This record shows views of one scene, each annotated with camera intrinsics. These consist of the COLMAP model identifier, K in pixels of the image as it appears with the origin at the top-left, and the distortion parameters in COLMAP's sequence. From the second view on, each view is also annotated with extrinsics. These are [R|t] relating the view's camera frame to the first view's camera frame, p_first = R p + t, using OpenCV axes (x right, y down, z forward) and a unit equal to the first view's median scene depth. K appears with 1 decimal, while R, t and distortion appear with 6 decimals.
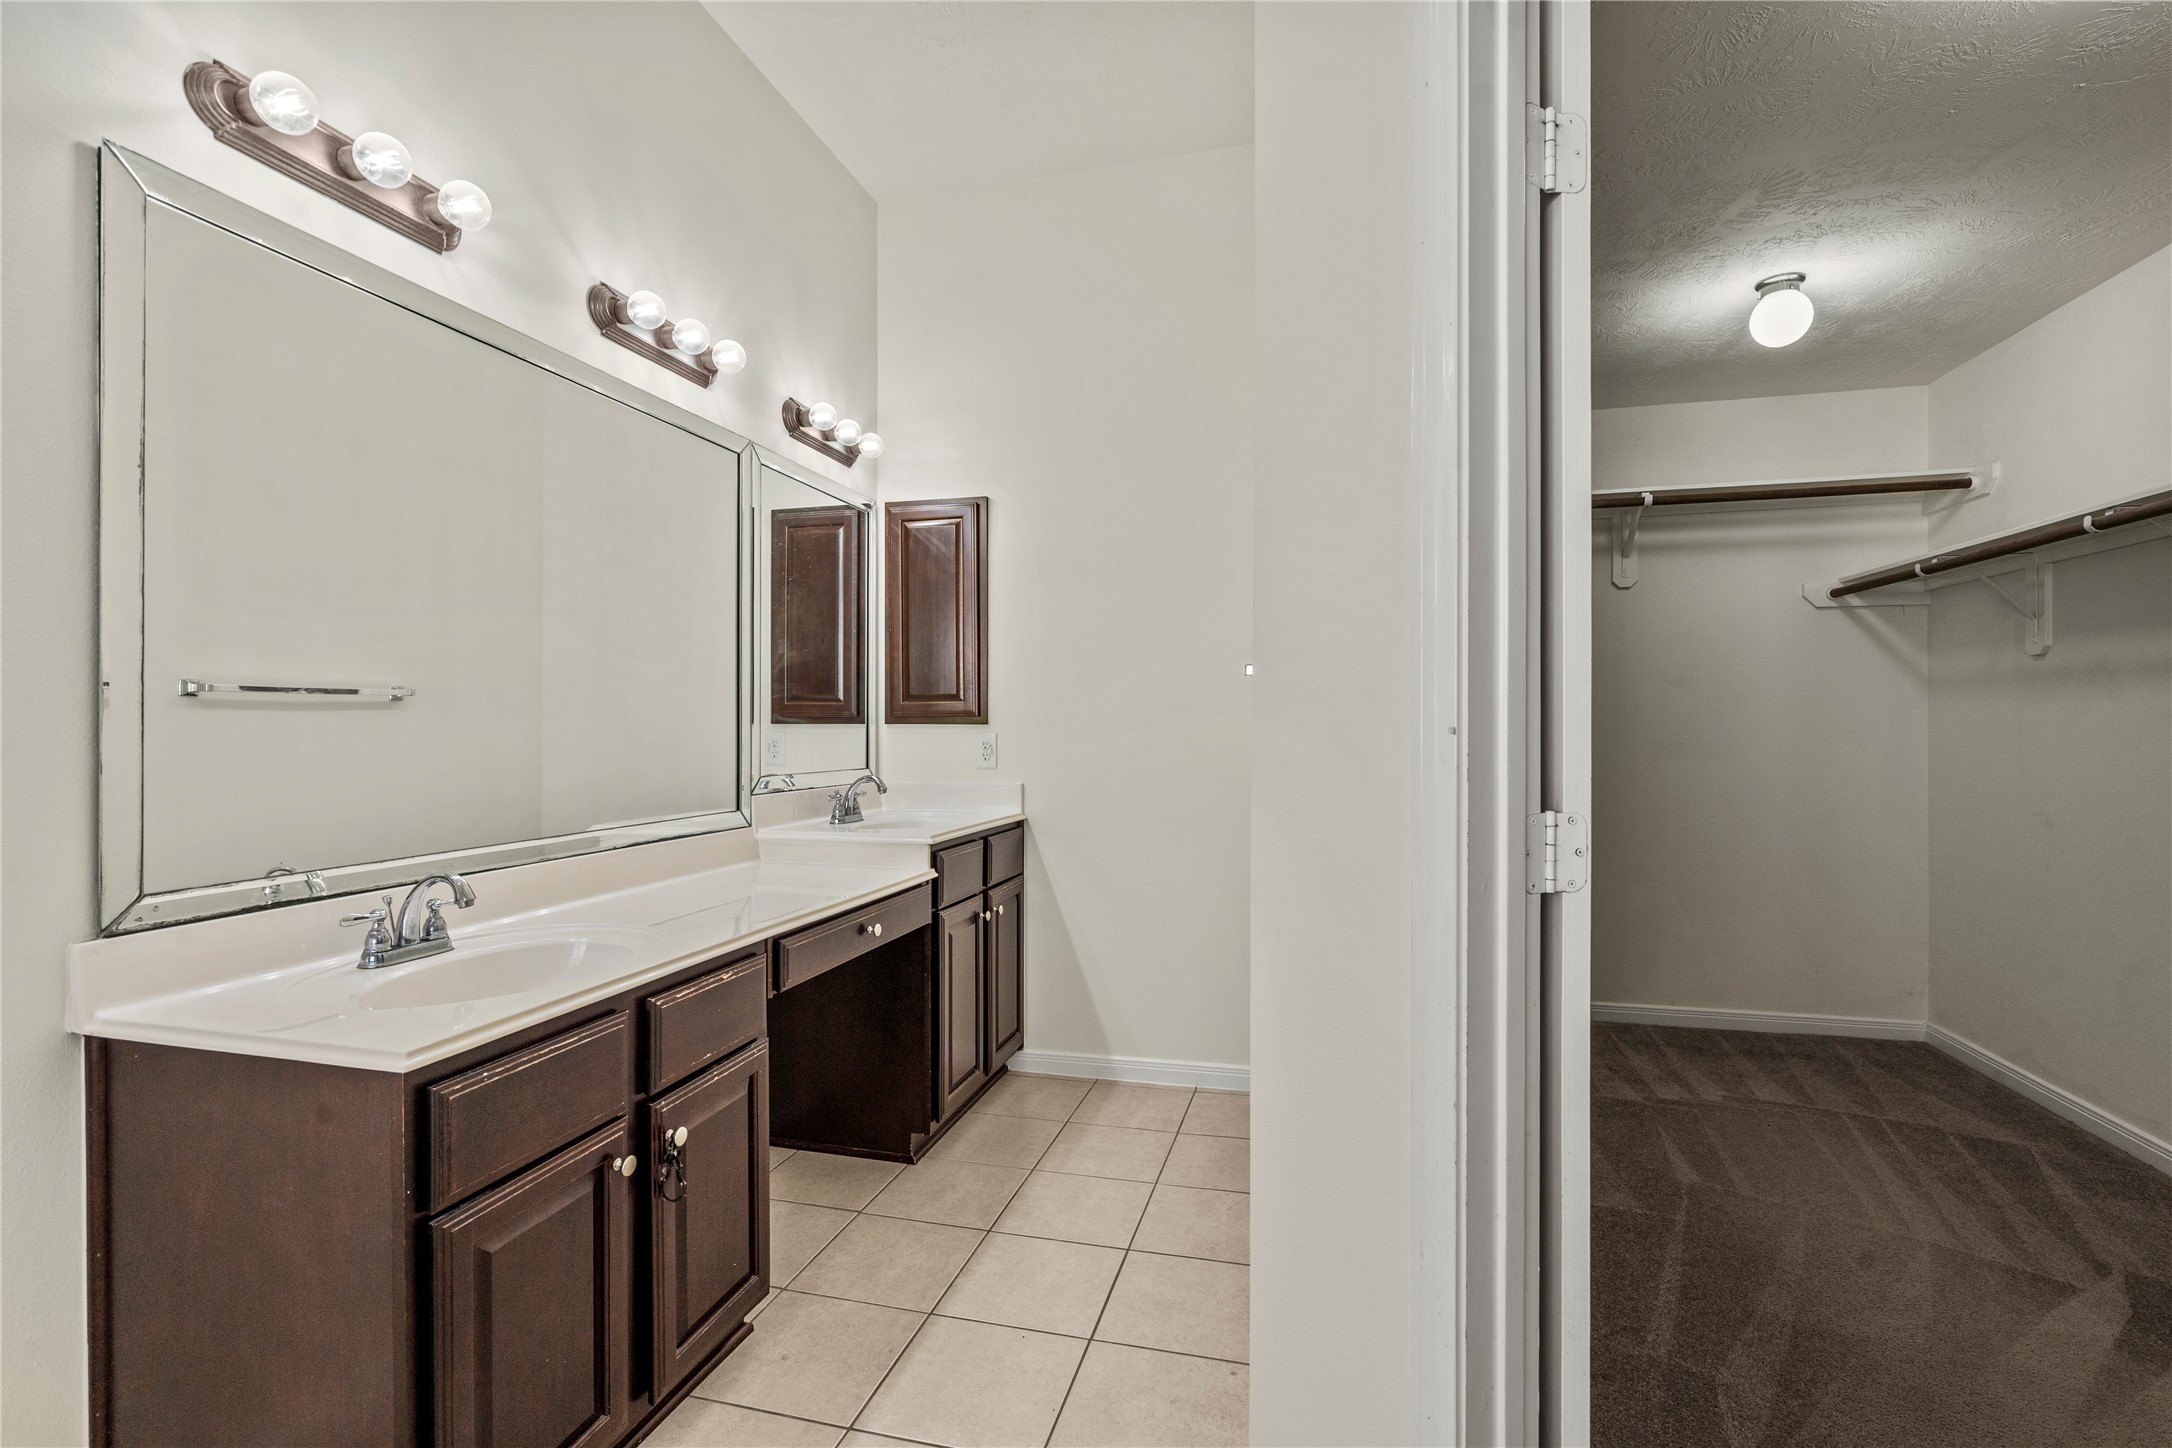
lens RADIAL K [[988.2, 0, 1082.7], [0, 988.2, 725.5], [0, 0, 1]] dist [-0.001997, 0.000511]
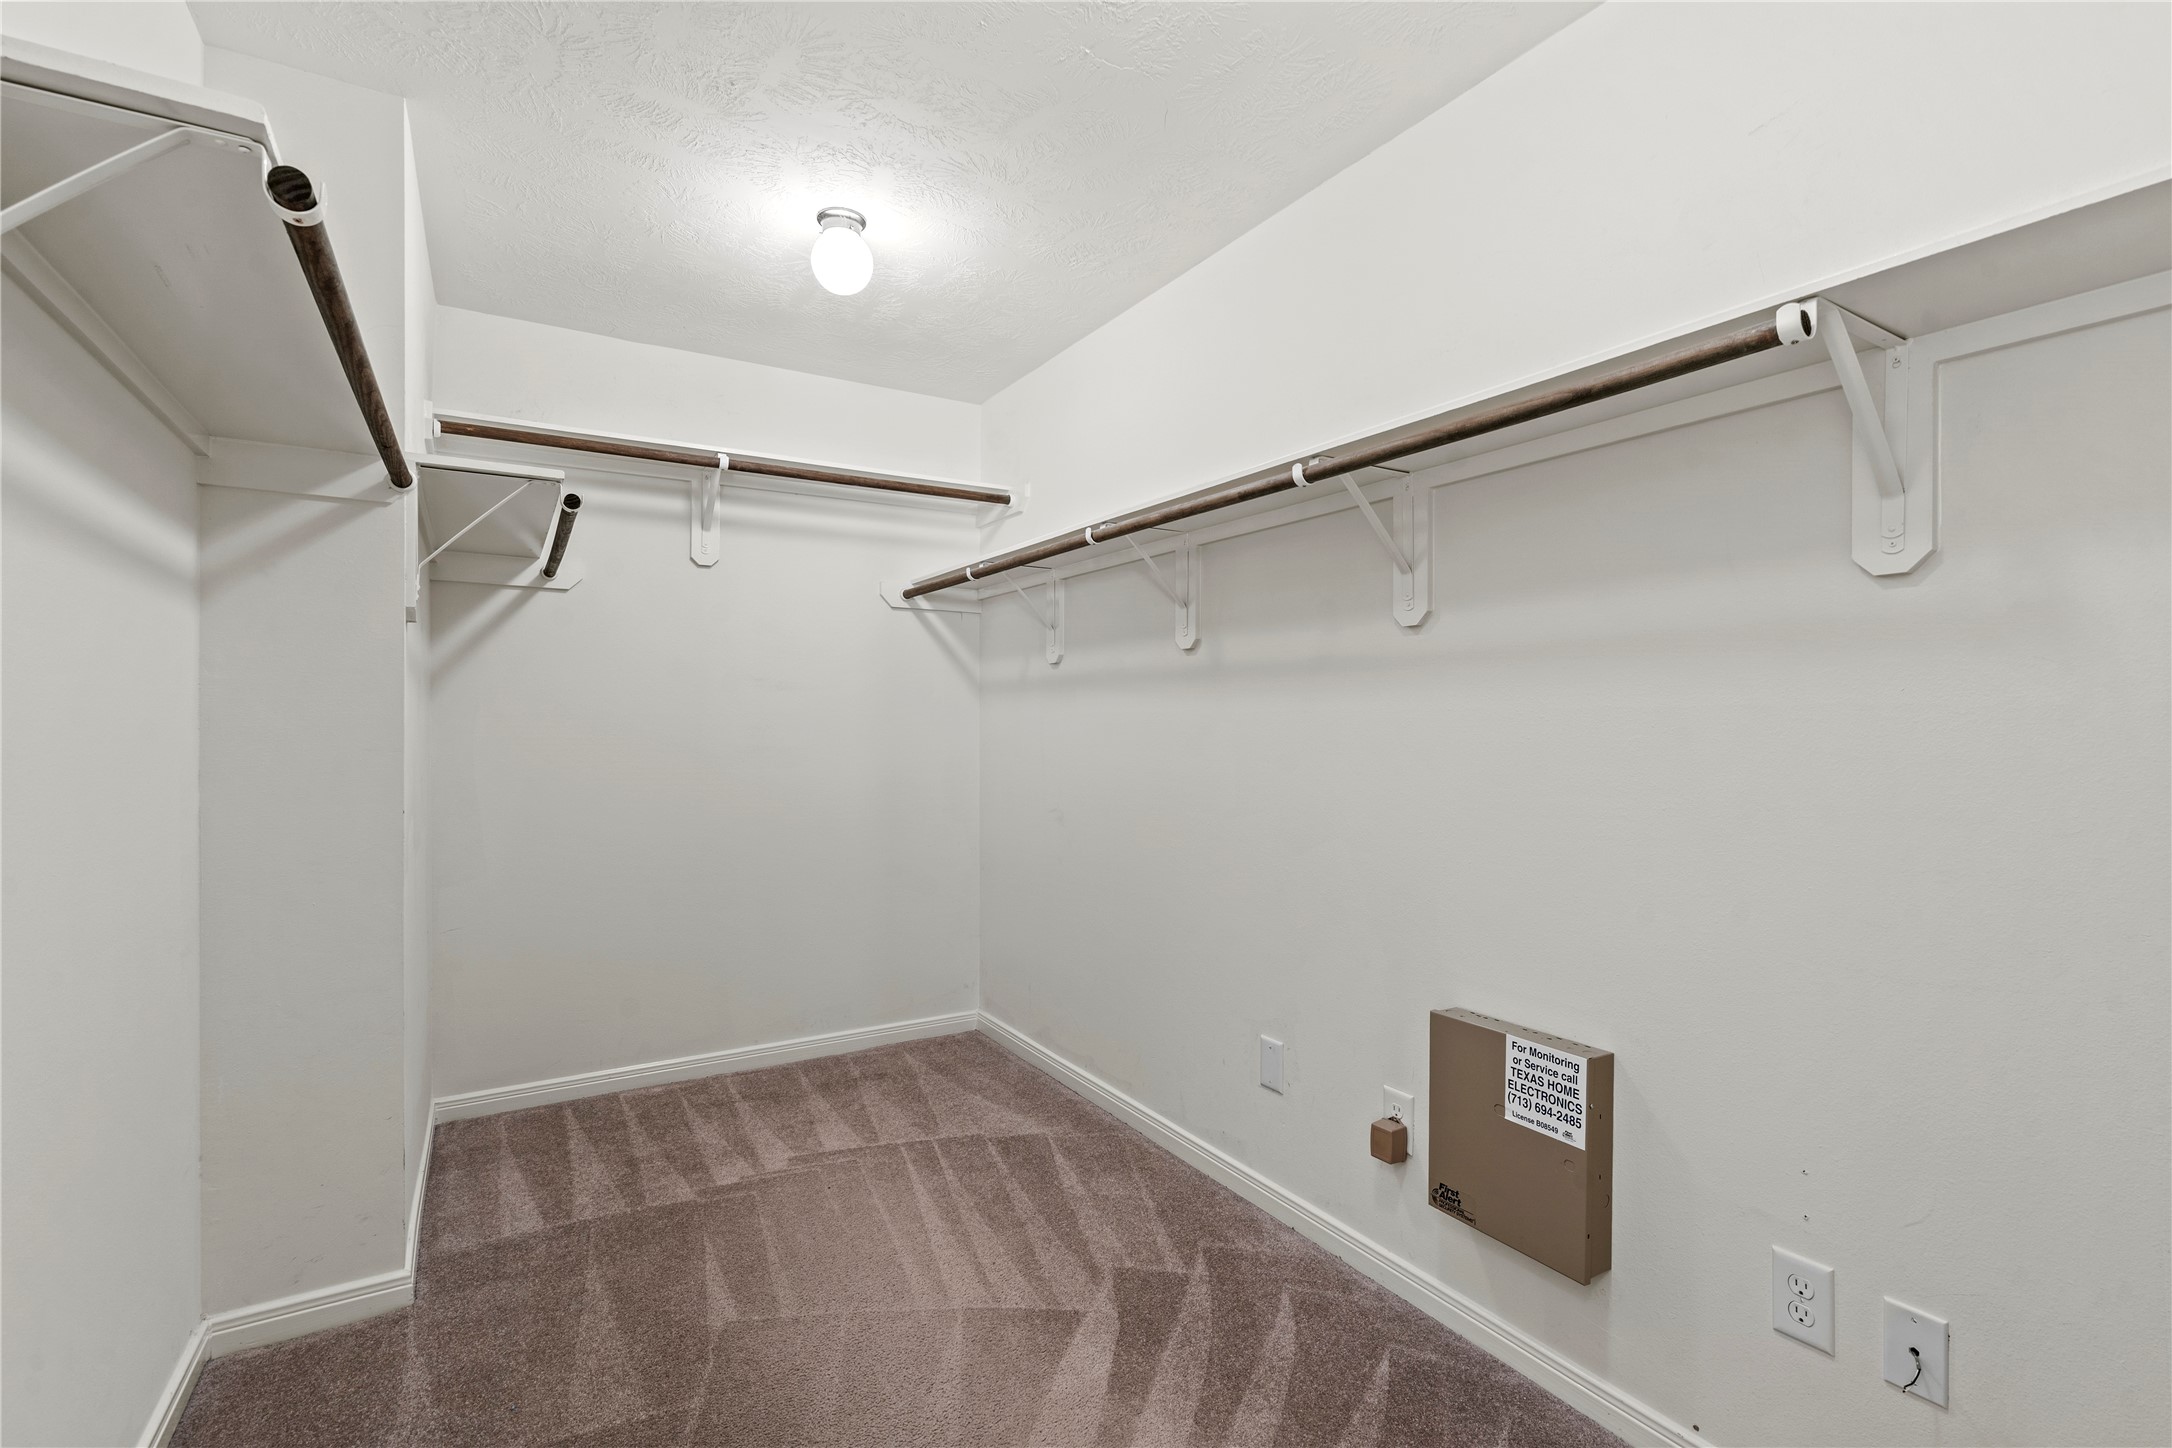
lens RADIAL K [[988.2, 0, 1088.1], [0, 988.2, 726.2], [0, 0, 1]] dist [-0.001997, 0.000511]
pose [[0.696832, 0.002690, 0.717229, 0.221239], [-0.002530, 0.999996, -0.001292, -0.001142], [-0.717230, -0.000914, 0.696836, 0.223075]]
